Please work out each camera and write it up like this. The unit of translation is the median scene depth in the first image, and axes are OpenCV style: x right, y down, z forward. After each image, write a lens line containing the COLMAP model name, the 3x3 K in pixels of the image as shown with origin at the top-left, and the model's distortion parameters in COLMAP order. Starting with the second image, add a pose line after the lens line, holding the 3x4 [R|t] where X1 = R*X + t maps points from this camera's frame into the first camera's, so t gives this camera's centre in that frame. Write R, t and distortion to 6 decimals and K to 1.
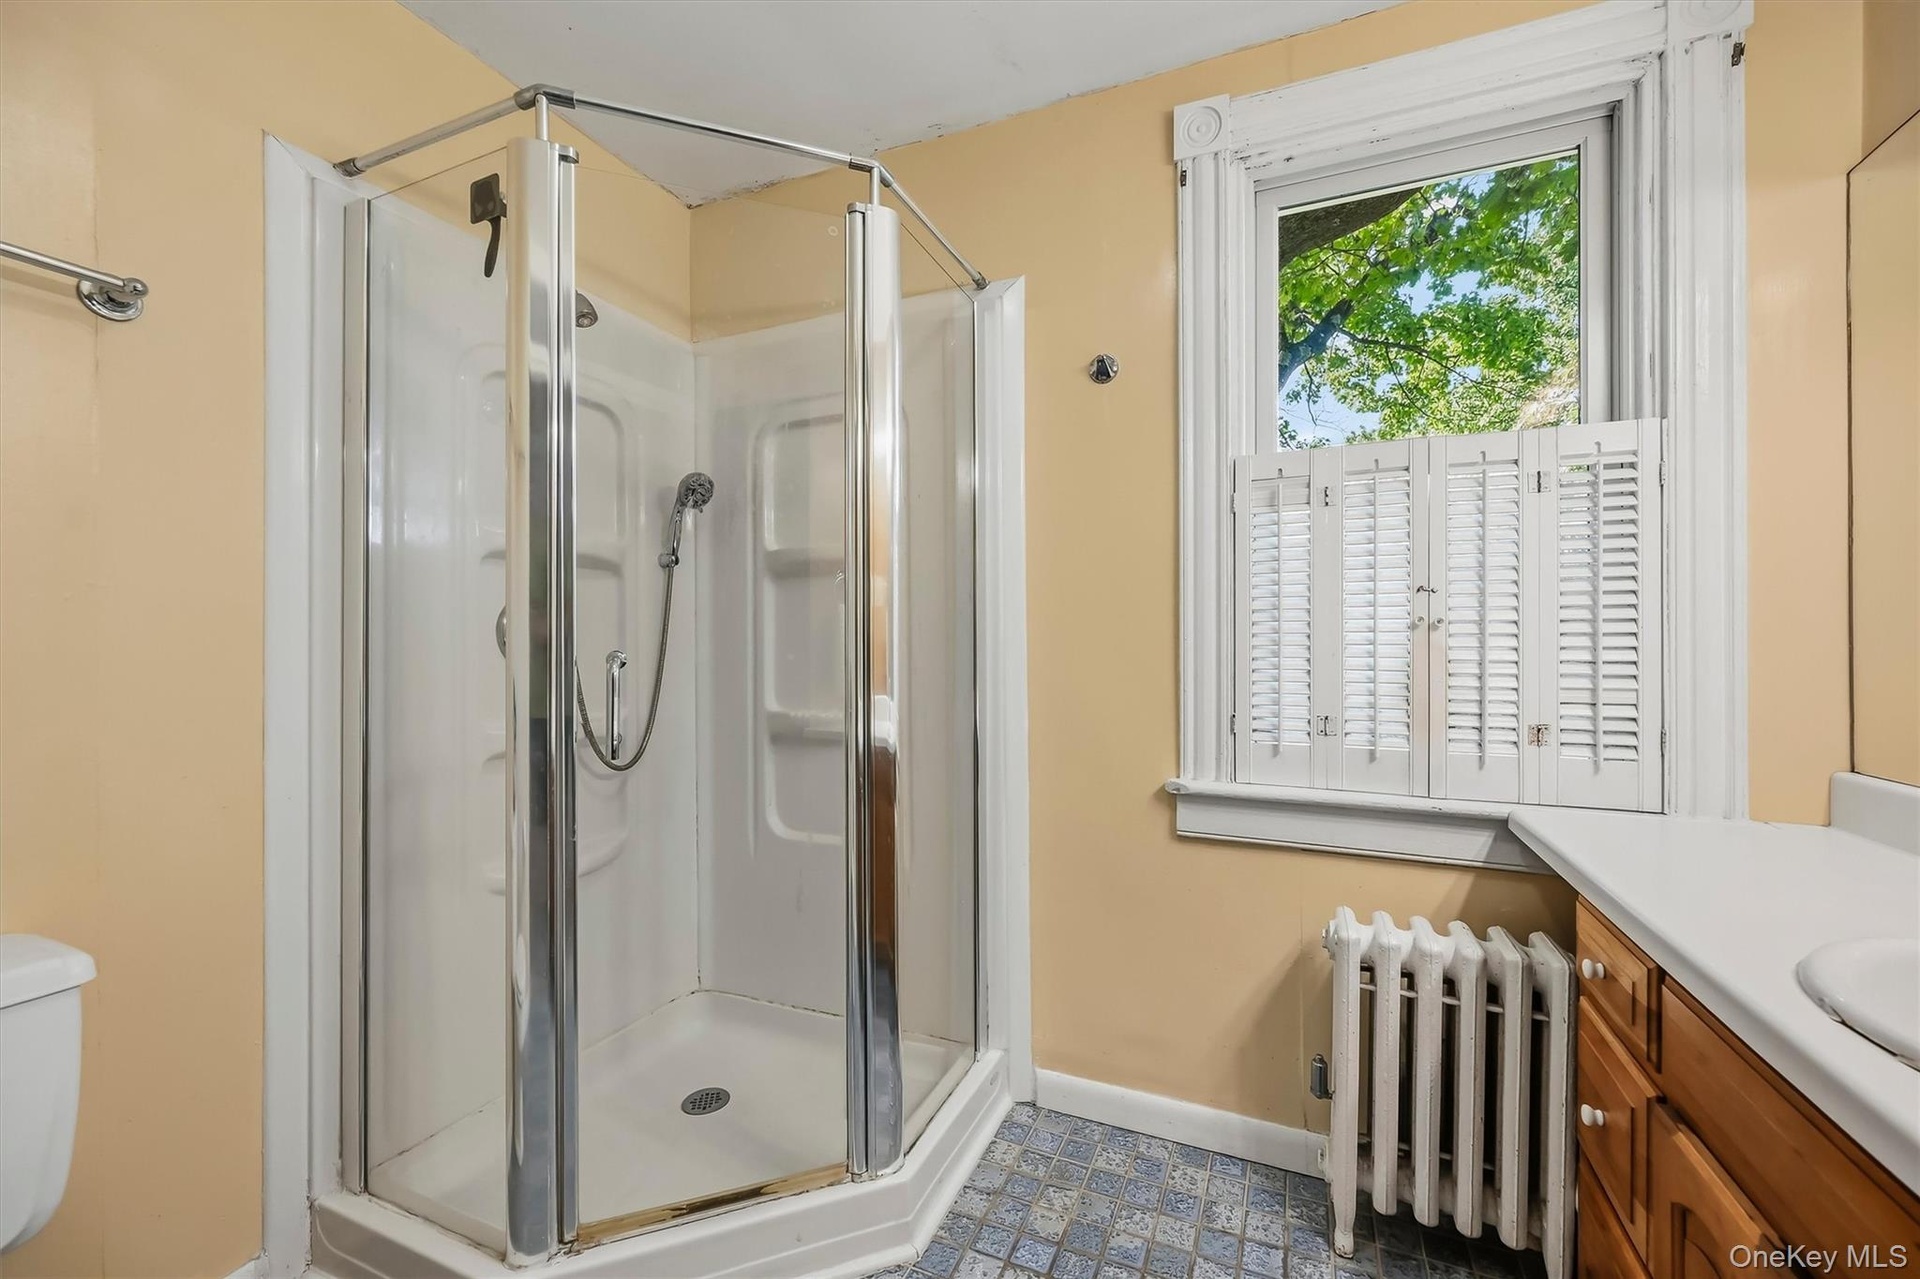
lens RADIAL K [[770.9, 0, 961.6], [0, 770.9, 641.1], [0, 0, 1]] dist [0.006837, -0.000536]
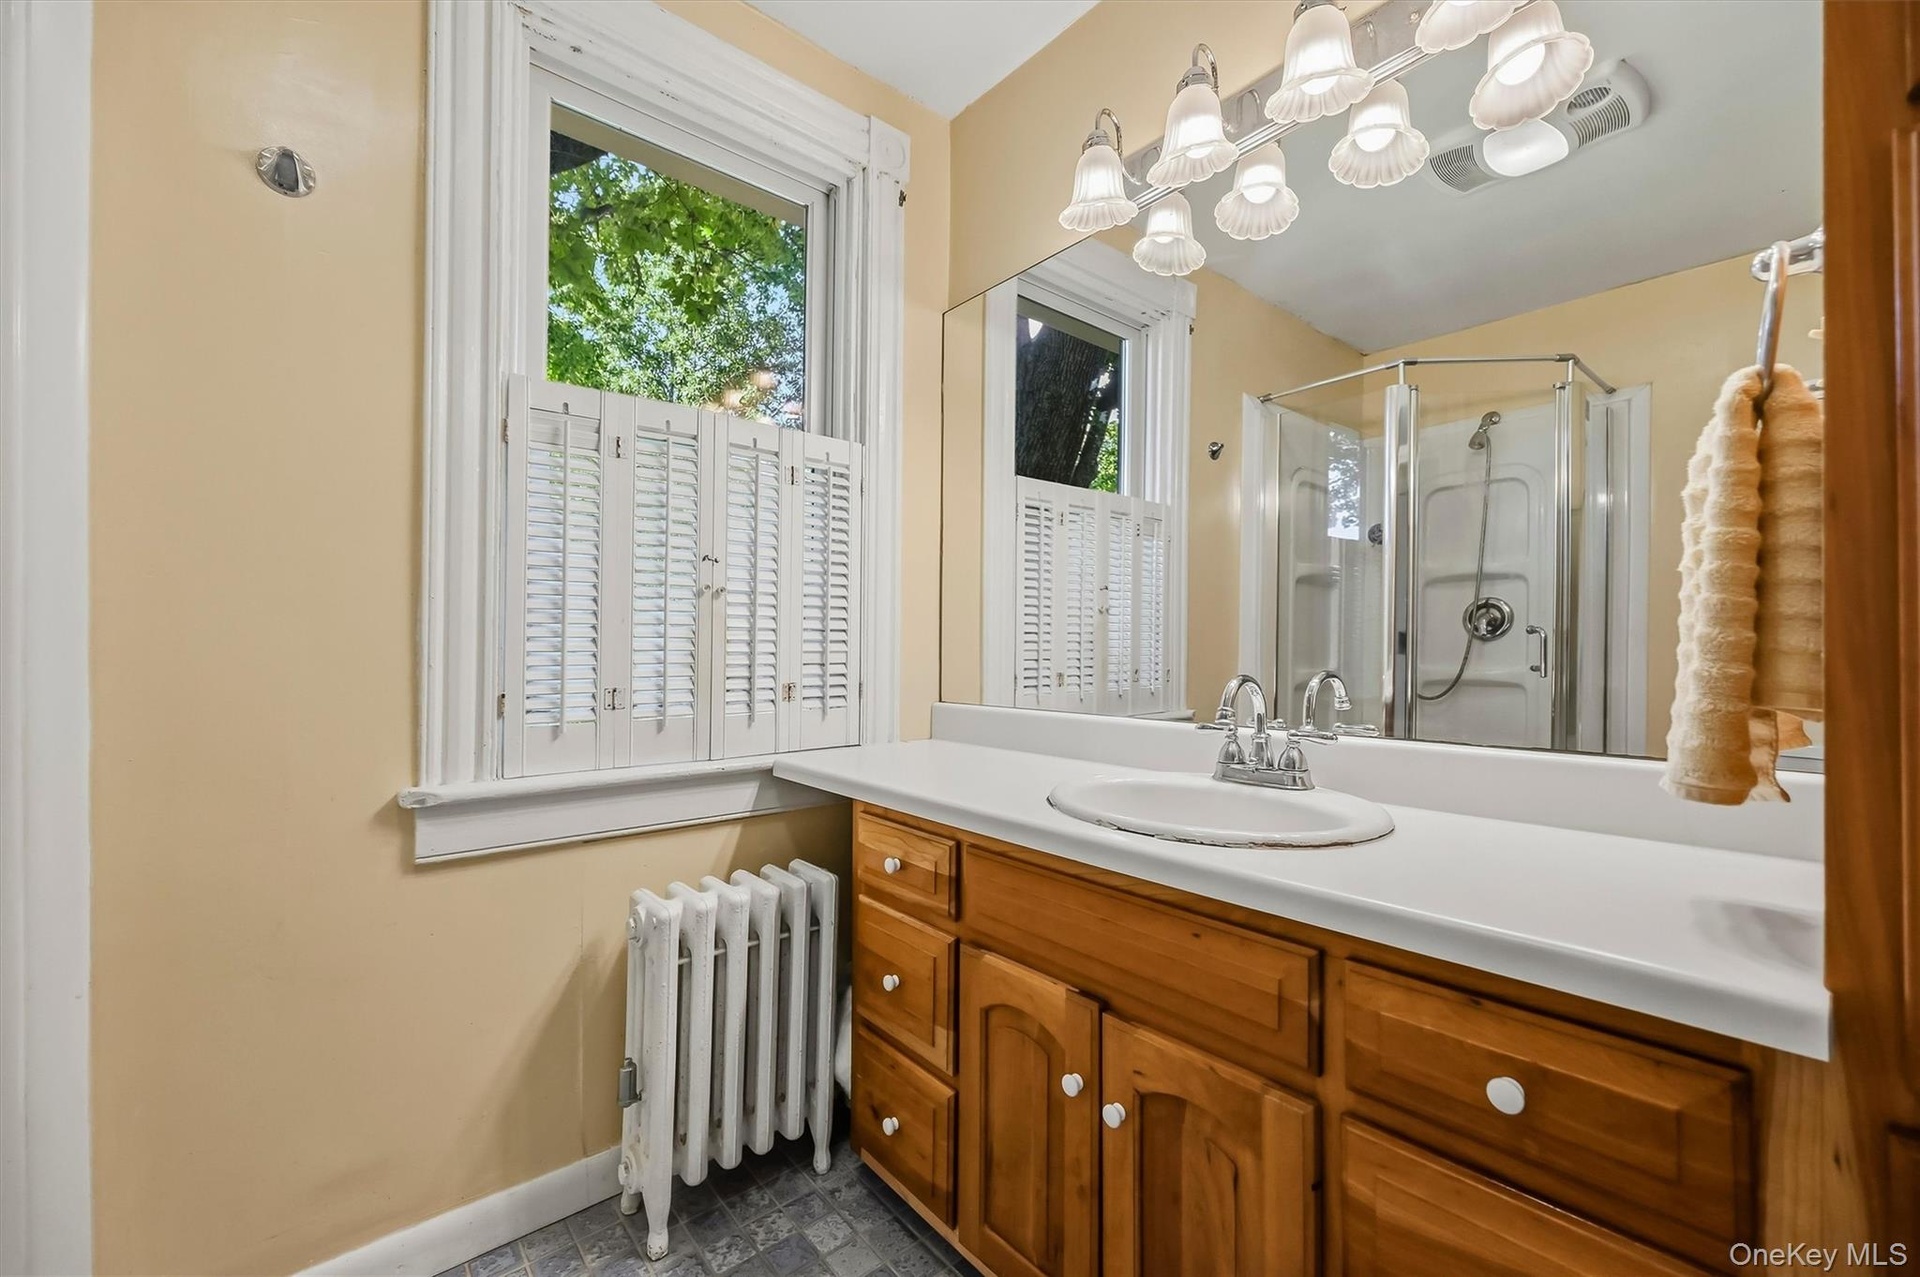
lens RADIAL K [[770.9, 0, 960.4], [0, 770.9, 643.9], [0, 0, 1]] dist [0.006837, -0.000536]
pose [[0.438414, 0.005403, 0.898757, -0.184172], [-0.004304, 0.999983, -0.003913, 0.050863], [-0.898763, -0.002153, 0.438430, 0.252502]]
